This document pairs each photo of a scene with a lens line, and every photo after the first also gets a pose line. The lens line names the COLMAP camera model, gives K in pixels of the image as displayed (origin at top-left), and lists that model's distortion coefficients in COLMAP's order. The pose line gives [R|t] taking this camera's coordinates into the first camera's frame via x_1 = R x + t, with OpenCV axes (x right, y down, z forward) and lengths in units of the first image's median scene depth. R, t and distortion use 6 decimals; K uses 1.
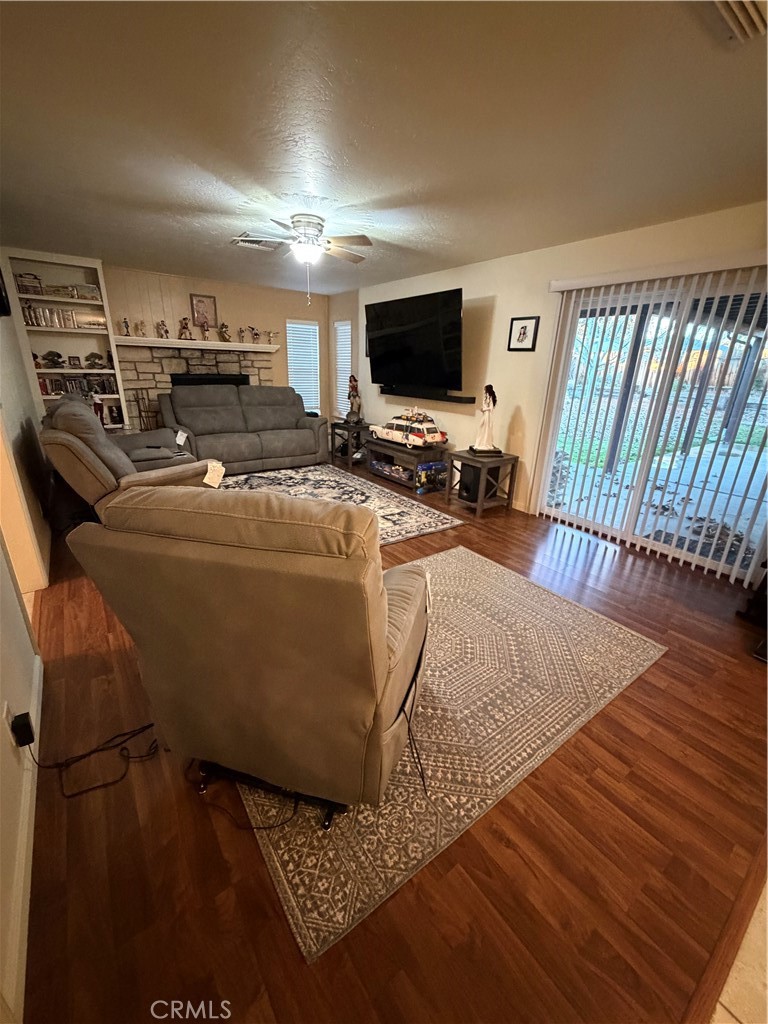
lens RADIAL K [[406.7, 0, 381.4], [0, 406.7, 509.8], [0, 0, 1]] dist [-0.003623, 0.000669]
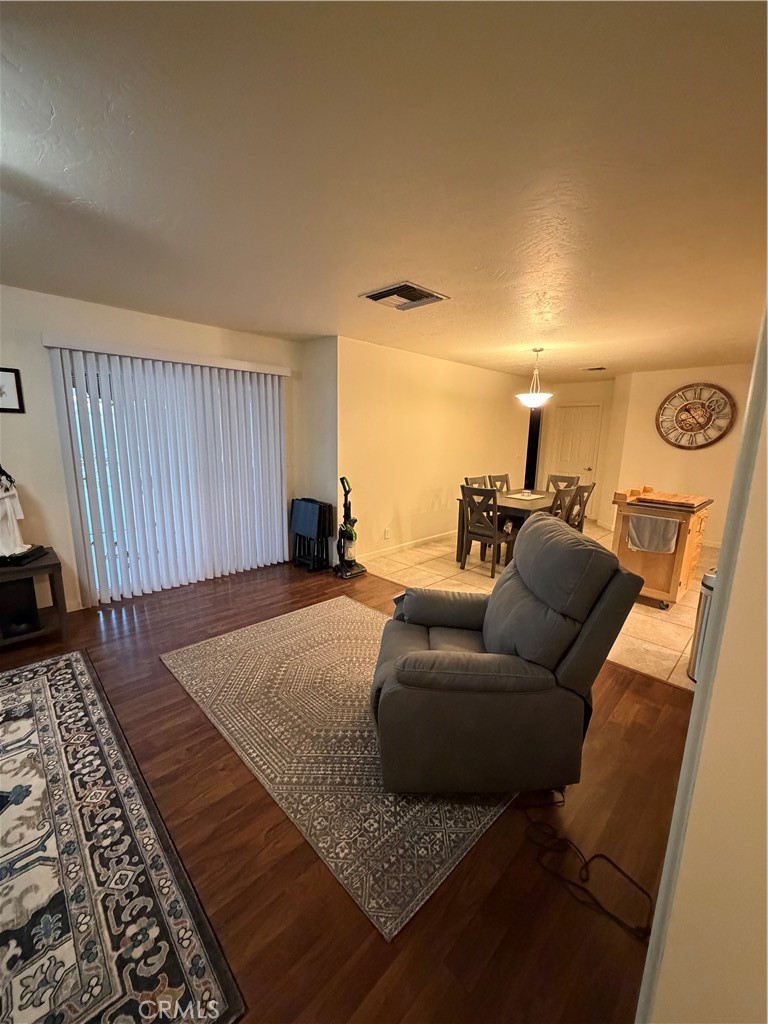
lens RADIAL K [[406.7, 0, 385.9], [0, 406.7, 511.2], [0, 0, 1]] dist [-0.003623, 0.000669]
pose [[-0.154808, -0.218323, 0.963519, -0.388446], [0.309423, 0.915494, 0.257156, -0.159869], [-0.938239, 0.337945, -0.074172, 0.371739]]
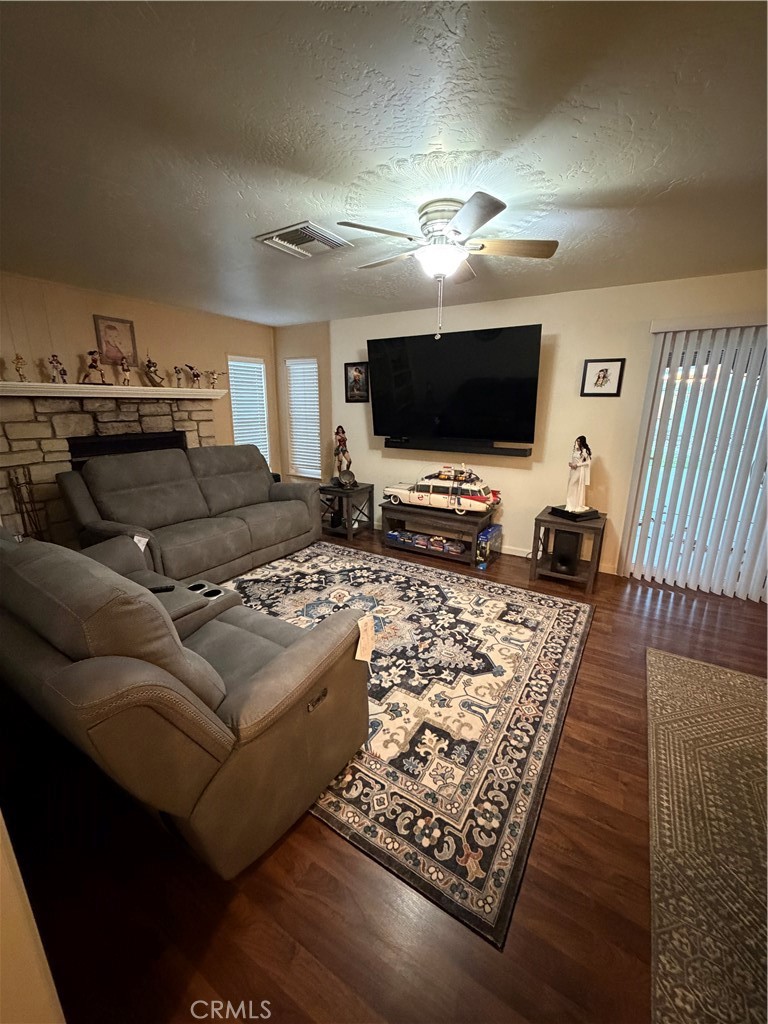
lens RADIAL K [[406.7, 0, 381.5], [0, 406.7, 510.6], [0, 0, 1]] dist [-0.003623, 0.000669]
pose [[0.925200, -0.121406, 0.359536, -0.347584], [0.148111, 0.987826, -0.047575, -0.138546], [-0.349384, 0.097267, 0.931917, 0.294384]]
